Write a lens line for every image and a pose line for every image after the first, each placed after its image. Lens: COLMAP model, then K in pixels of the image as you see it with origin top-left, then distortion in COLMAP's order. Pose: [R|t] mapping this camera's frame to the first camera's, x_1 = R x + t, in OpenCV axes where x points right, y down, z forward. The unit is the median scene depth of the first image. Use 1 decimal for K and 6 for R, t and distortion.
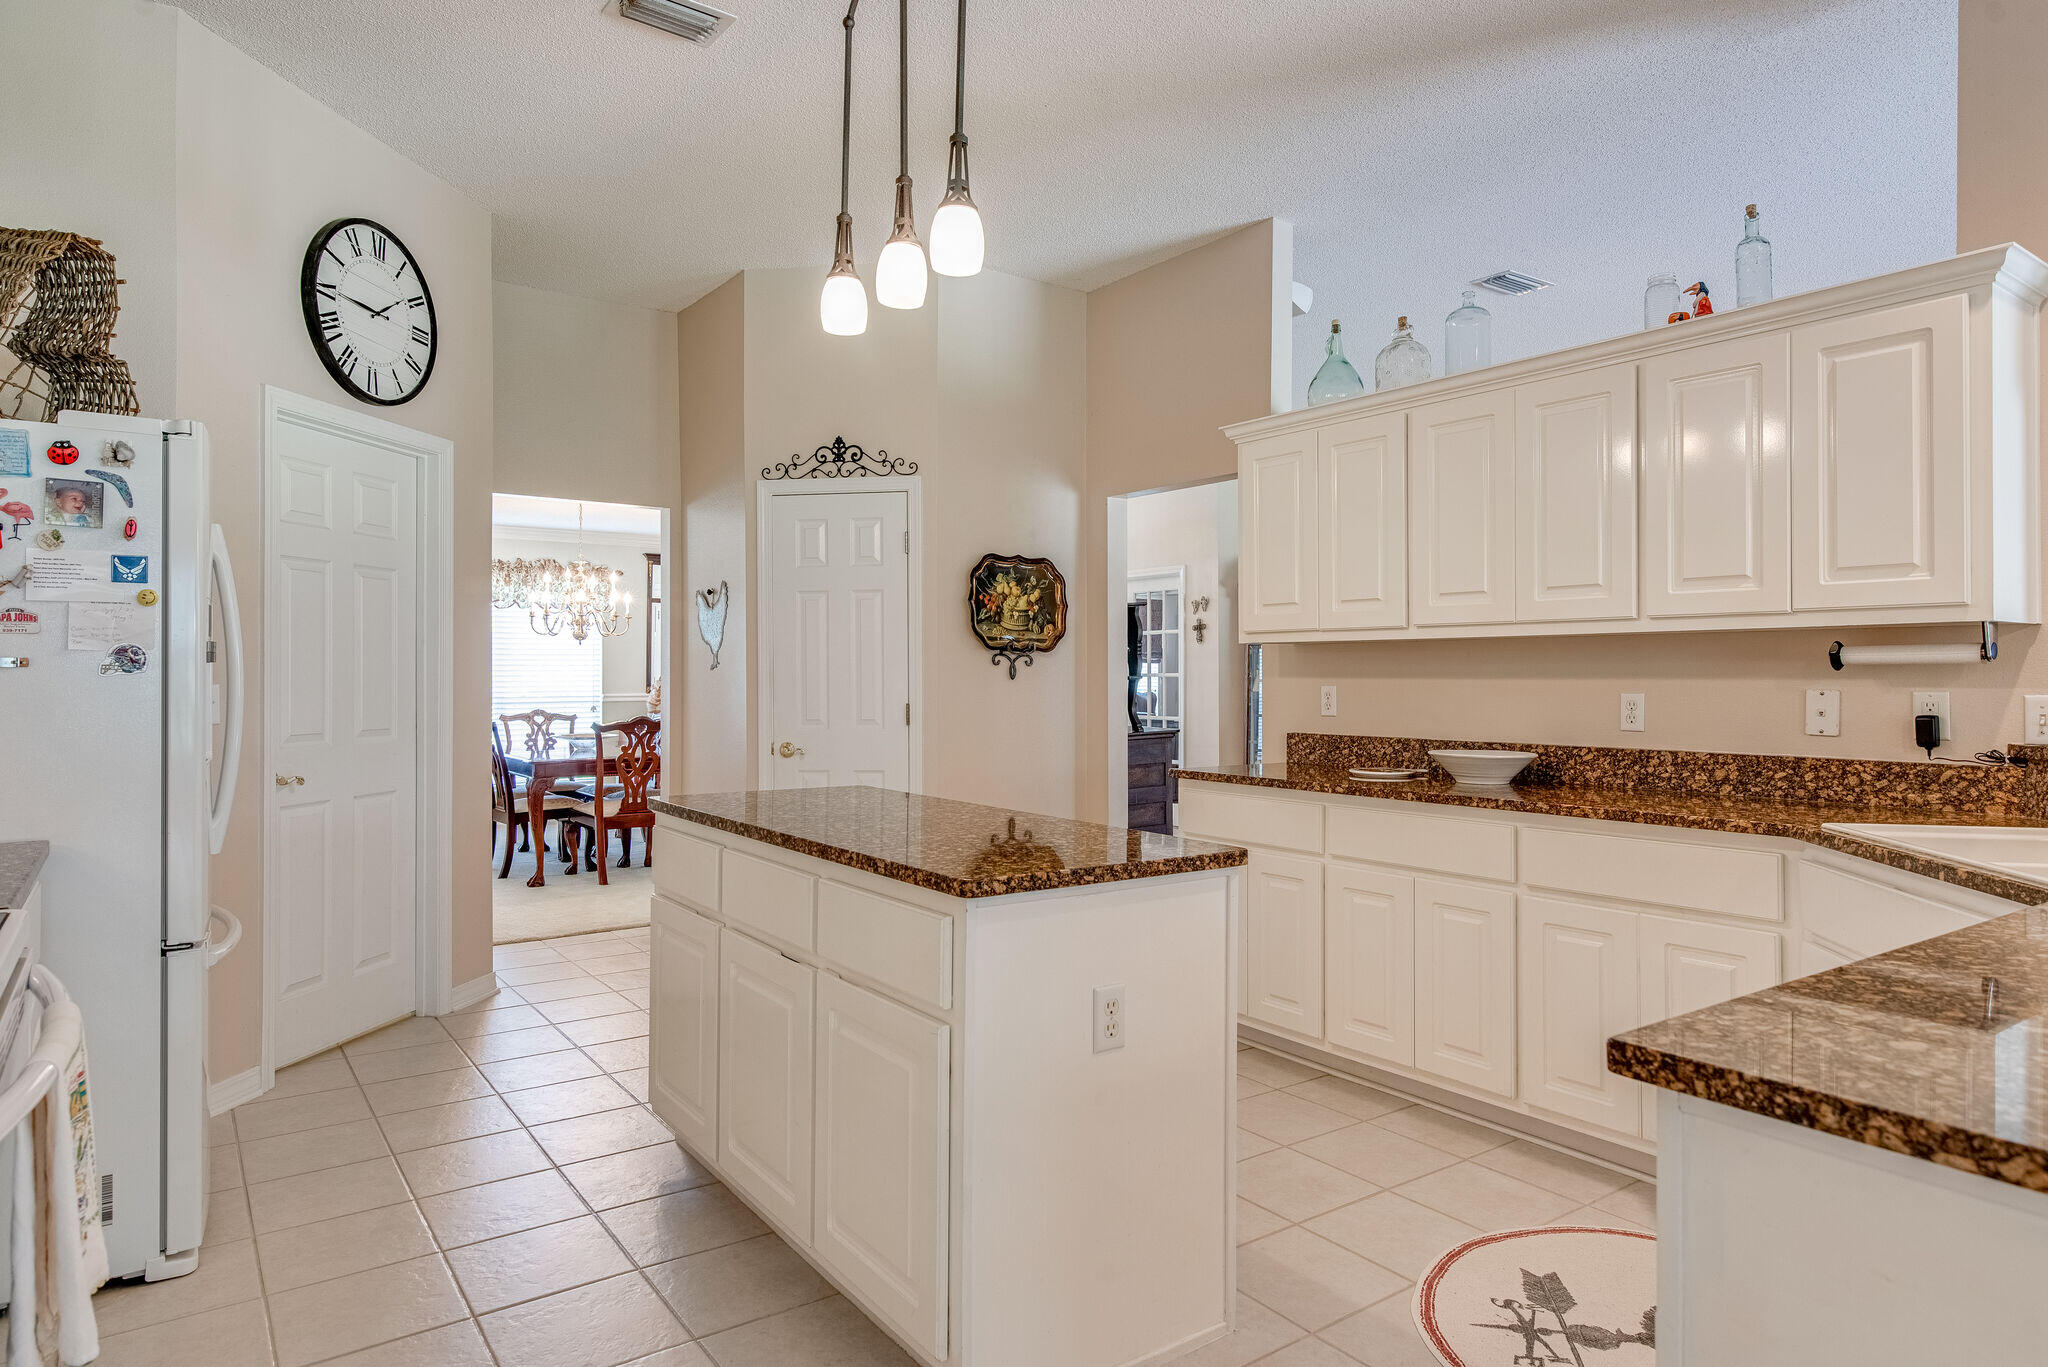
lens RADIAL K [[1170.9, 0, 1020.8], [0, 1170.9, 671.1], [0, 0, 1]] dist [0.007437, -0.003245]
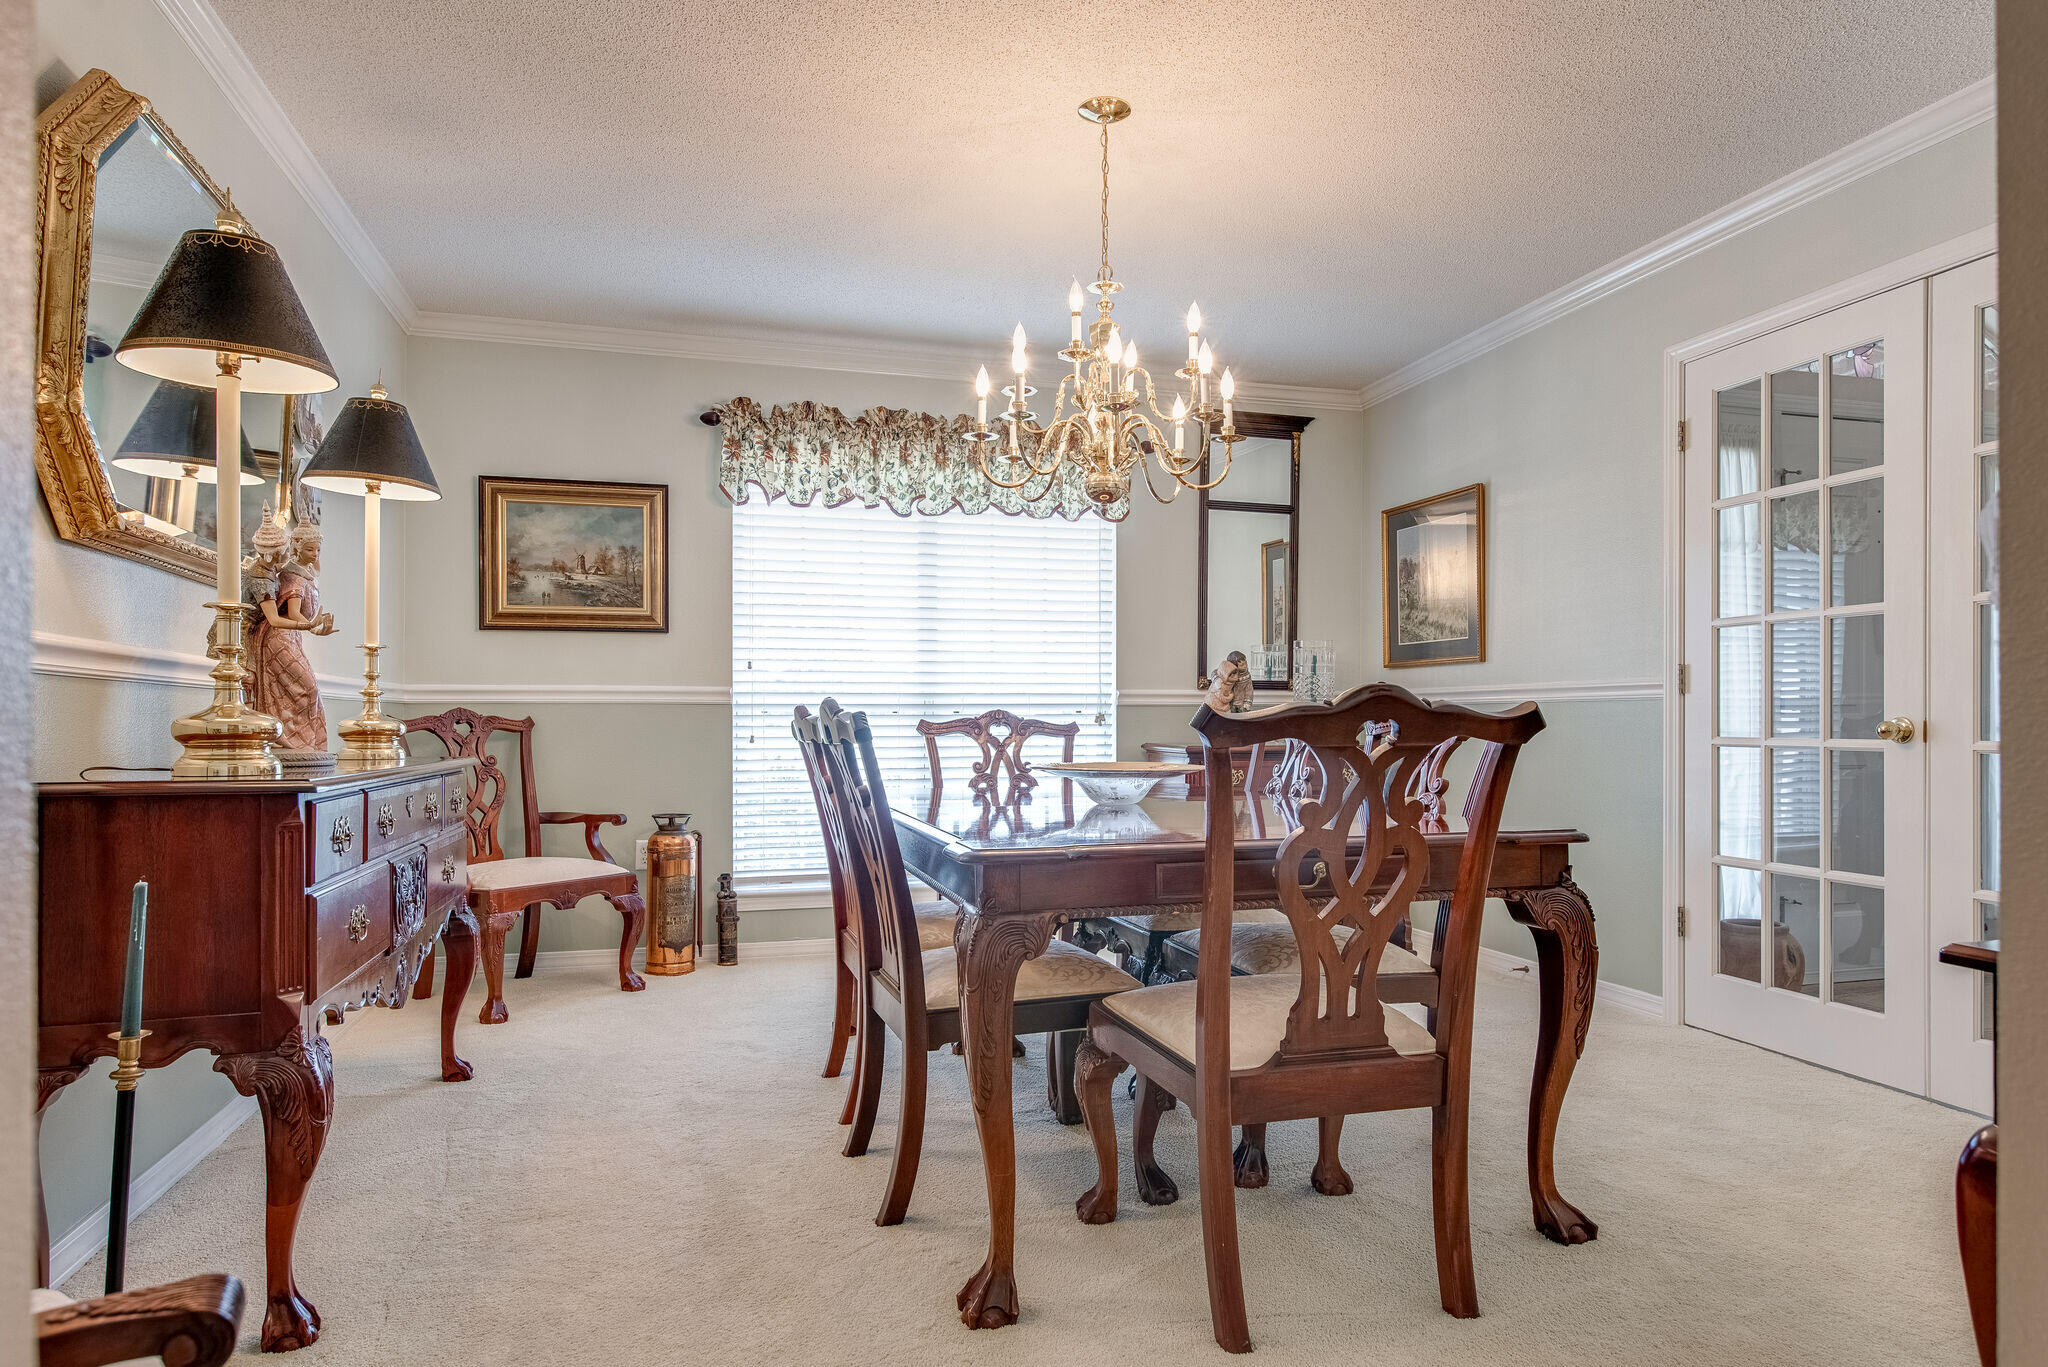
lens RADIAL K [[1170.9, 0, 1035.2], [0, 1170.9, 680.8], [0, 0, 1]] dist [0.007437, -0.003245]
pose [[0.935338, -0.013274, -0.353507, -0.242800], [0.001255, 0.999414, -0.034207, 0.037214], [0.353754, 0.031552, 0.934806, 0.593107]]
